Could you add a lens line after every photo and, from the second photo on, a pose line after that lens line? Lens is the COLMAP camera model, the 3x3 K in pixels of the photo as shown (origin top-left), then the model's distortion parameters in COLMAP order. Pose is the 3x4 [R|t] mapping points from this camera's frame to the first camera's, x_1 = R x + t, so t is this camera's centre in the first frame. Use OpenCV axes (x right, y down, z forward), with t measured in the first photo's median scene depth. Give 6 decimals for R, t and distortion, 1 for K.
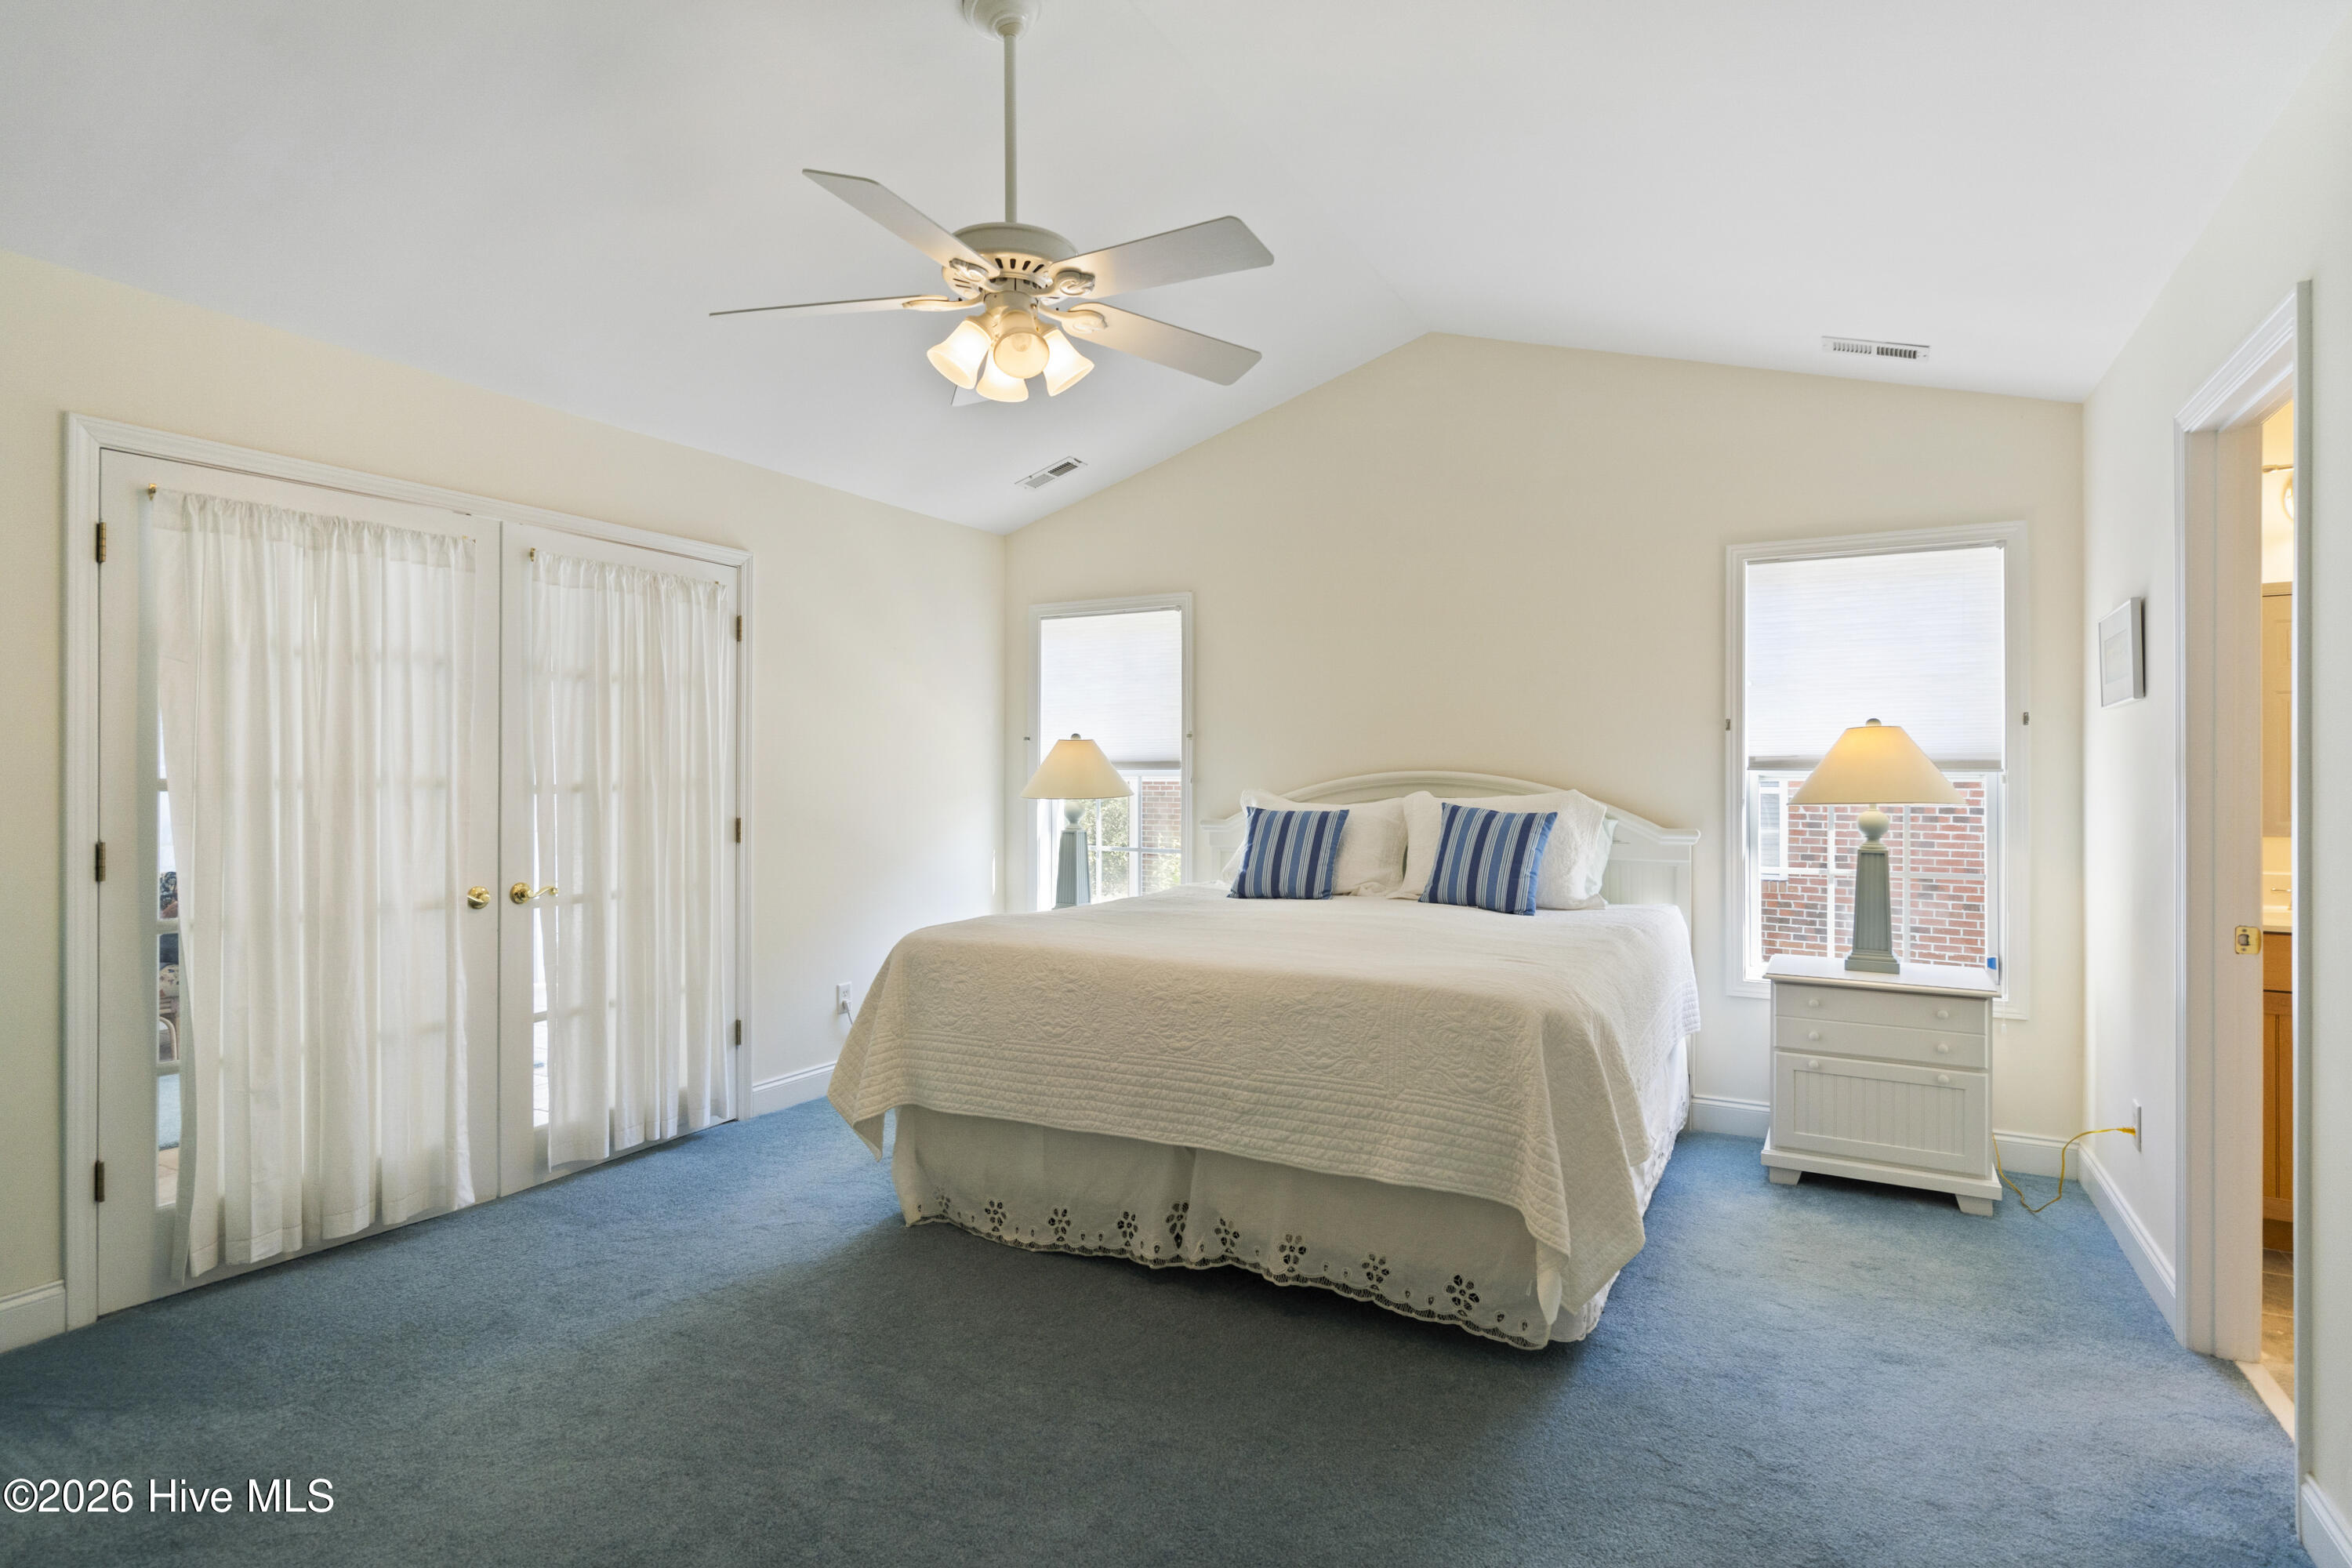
lens RADIAL K [[1212.3, 0, 1176.0], [0, 1212.3, 784.0], [0, 0, 1]] dist [-0.022473, 0.000663]
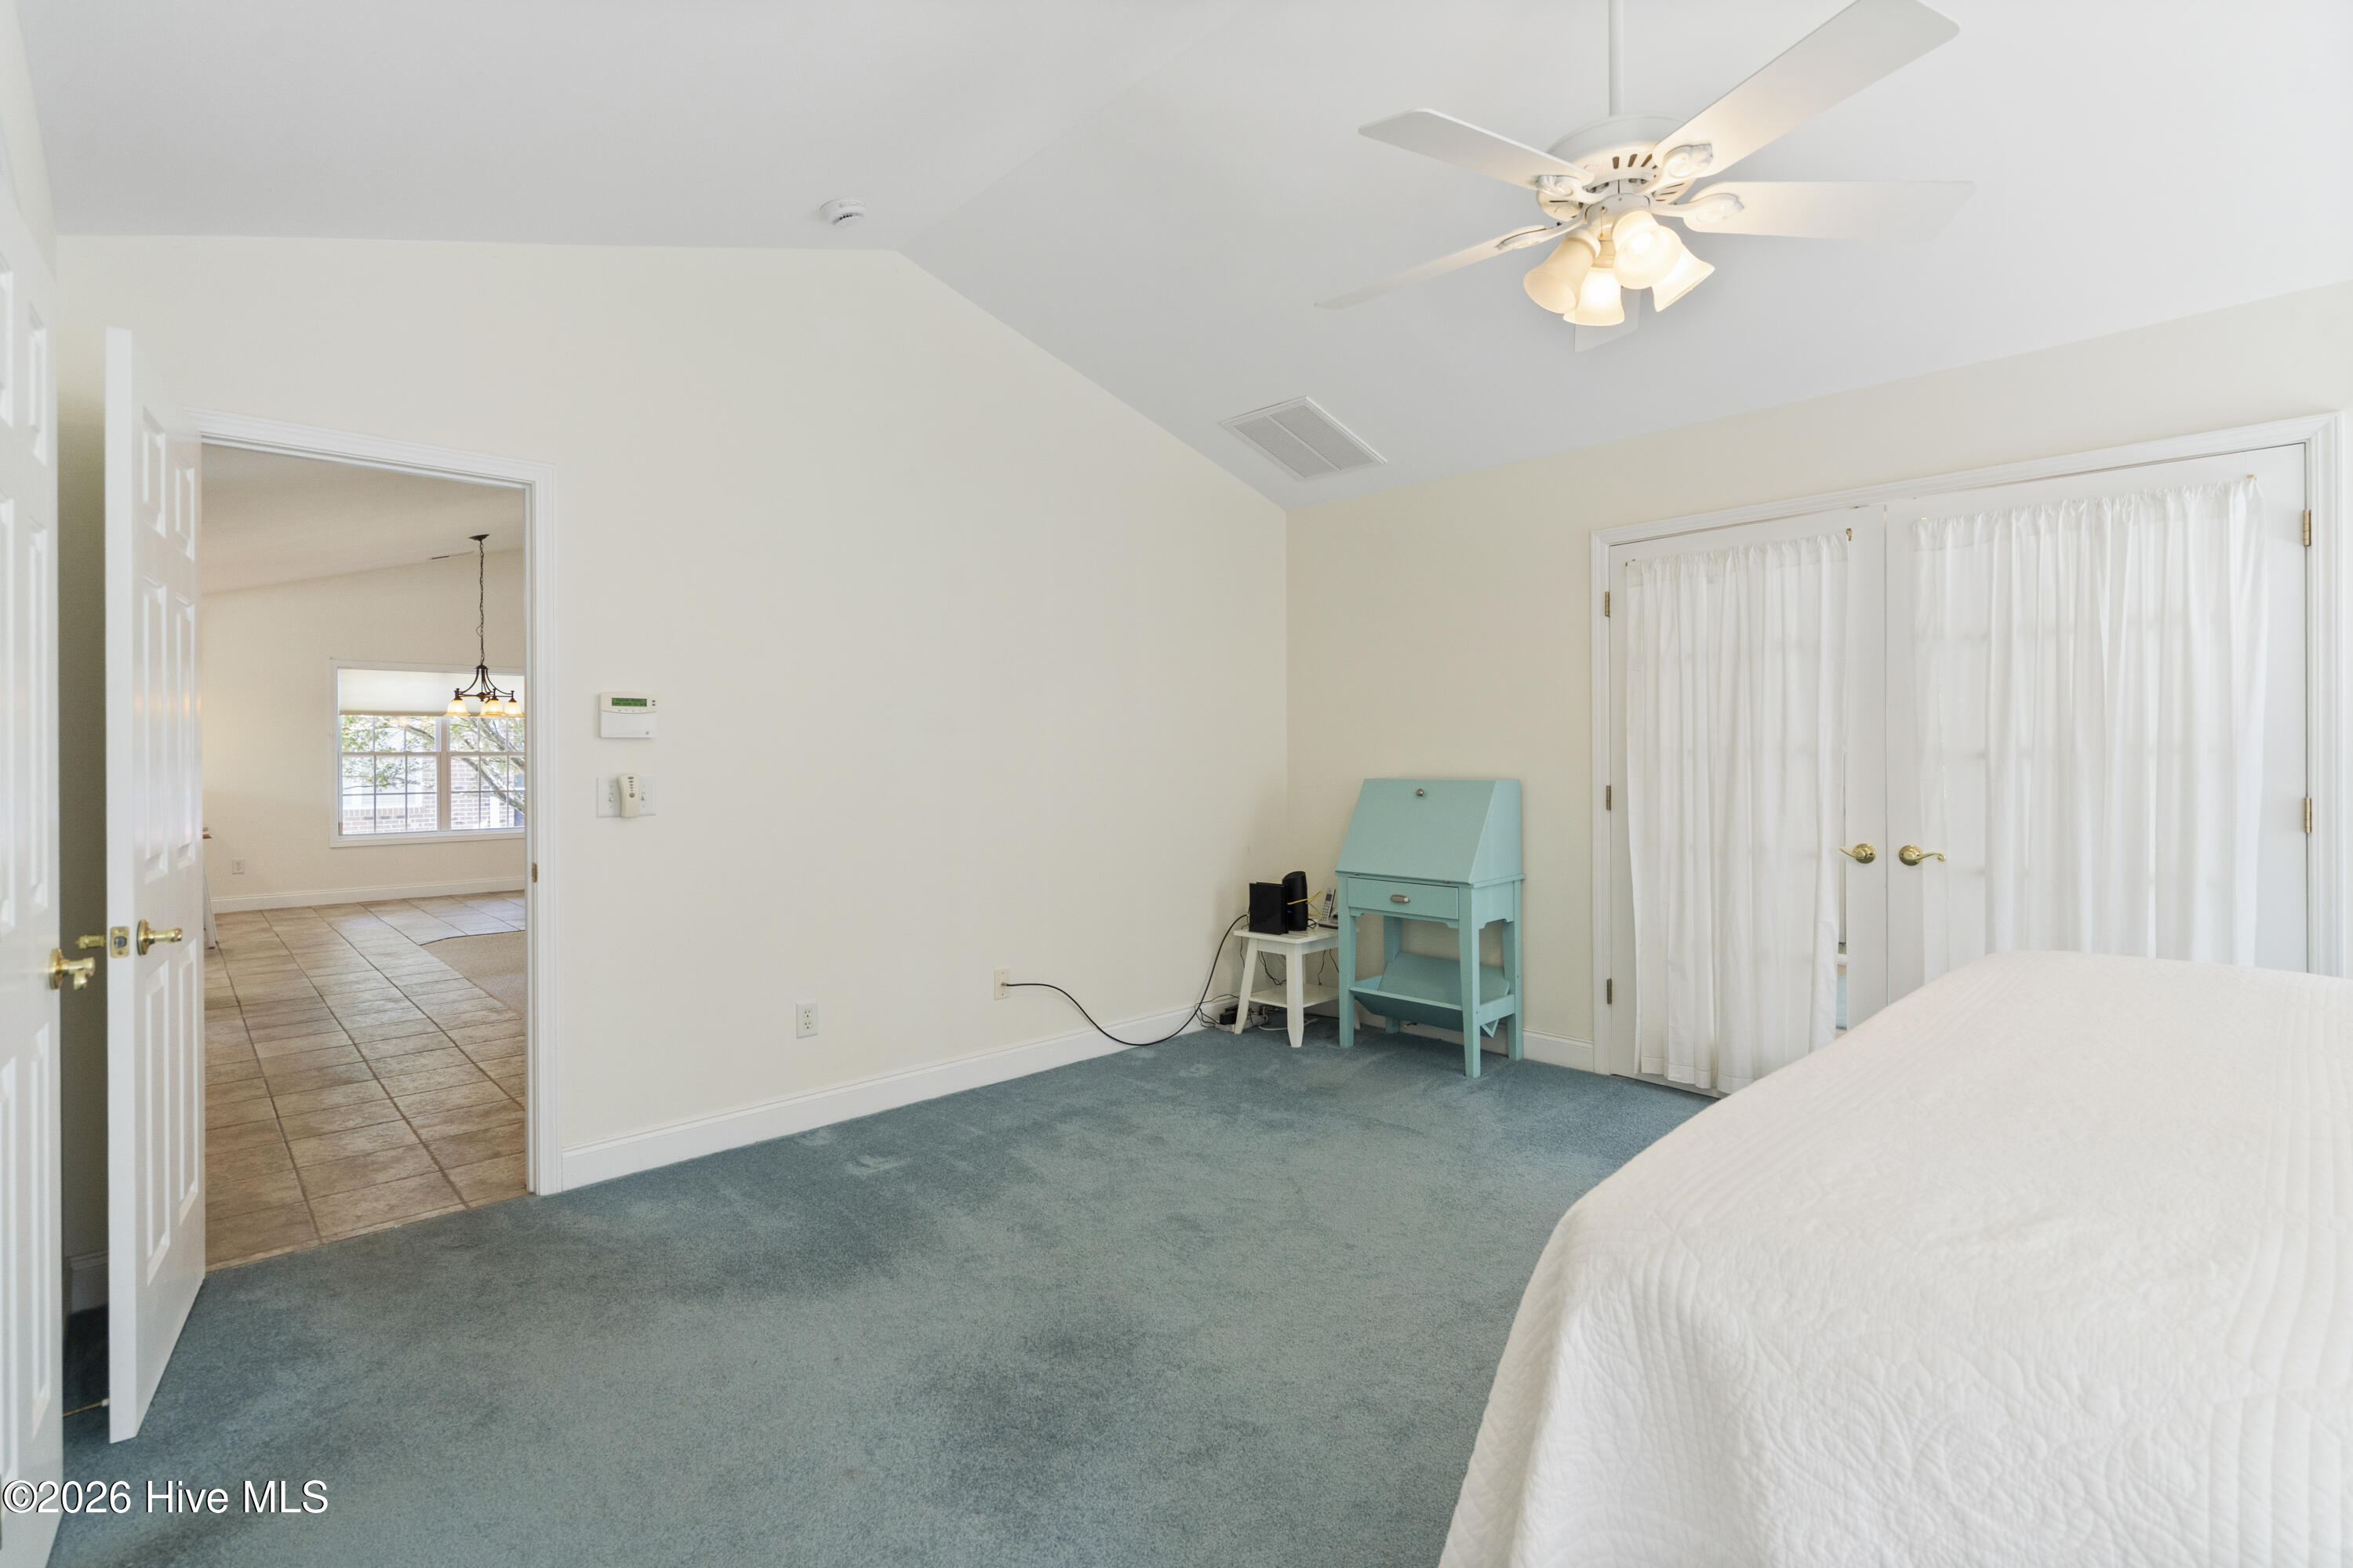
lens RADIAL K [[1068.8, 0, 1179.6], [0, 1068.8, 762.6], [0, 0, 1]] dist [-0.001706, -0.000821]
pose [[-0.309004, 0.007242, -0.951033, 0.573770], [-0.003565, 0.999955, 0.008773, 0.005656], [0.951054, 0.006102, -0.308965, 0.748498]]
